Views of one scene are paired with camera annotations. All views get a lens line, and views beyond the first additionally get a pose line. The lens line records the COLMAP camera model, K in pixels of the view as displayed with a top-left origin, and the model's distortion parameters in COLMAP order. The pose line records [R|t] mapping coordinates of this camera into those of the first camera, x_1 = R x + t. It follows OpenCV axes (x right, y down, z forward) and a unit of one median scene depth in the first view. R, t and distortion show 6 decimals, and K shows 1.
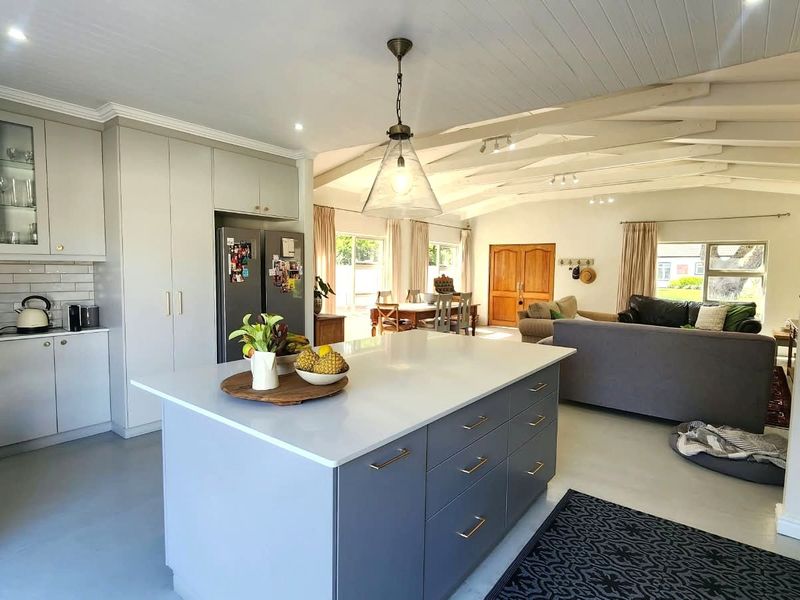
lens RADIAL K [[437.2, 0, 403.0], [0, 437.2, 299.9], [0, 0, 1]] dist [-0.001044, 0.000381]
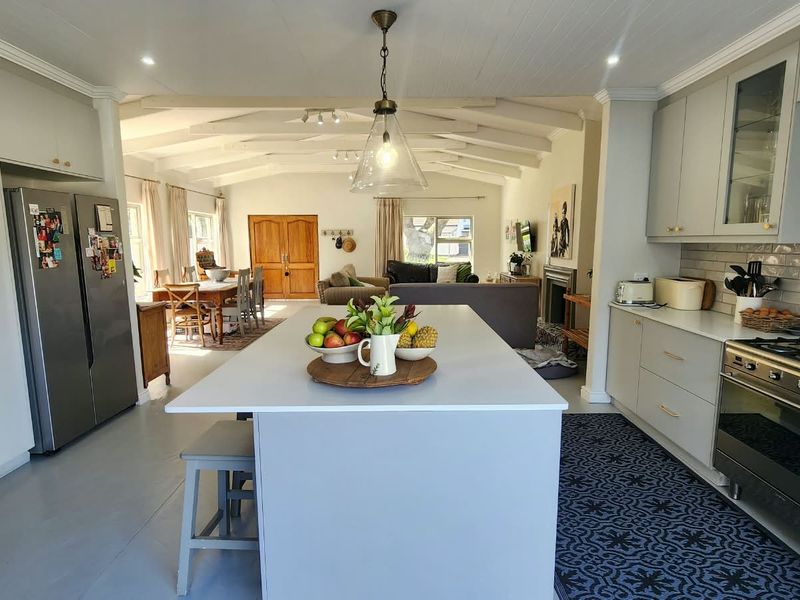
lens RADIAL K [[437.2, 0, 403.0], [0, 437.2, 299.9], [0, 0, 1]] dist [-0.001044, 0.000381]
pose [[0.786635, -0.102787, 0.608802, -0.223319], [0.061330, 0.994177, 0.088607, -0.010417], [-0.614365, -0.032364, 0.788358, 0.059493]]
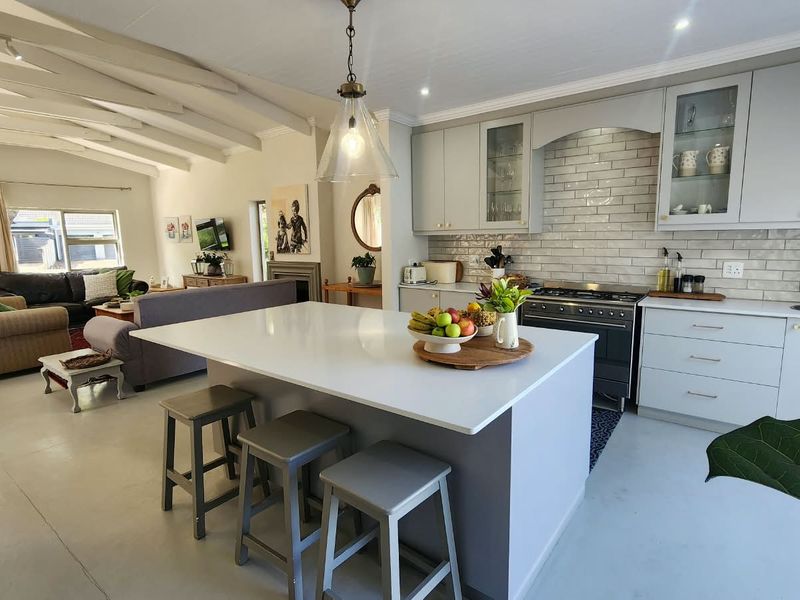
lens RADIAL K [[437.2, 0, 403.0], [0, 437.2, 299.9], [0, 0, 1]] dist [-0.001044, 0.000381]
pose [[-0.005872, -0.162837, 0.986635, -0.358190], [0.092935, 0.982293, 0.162674, -0.029124], [-0.995655, 0.092649, 0.009365, 0.326193]]
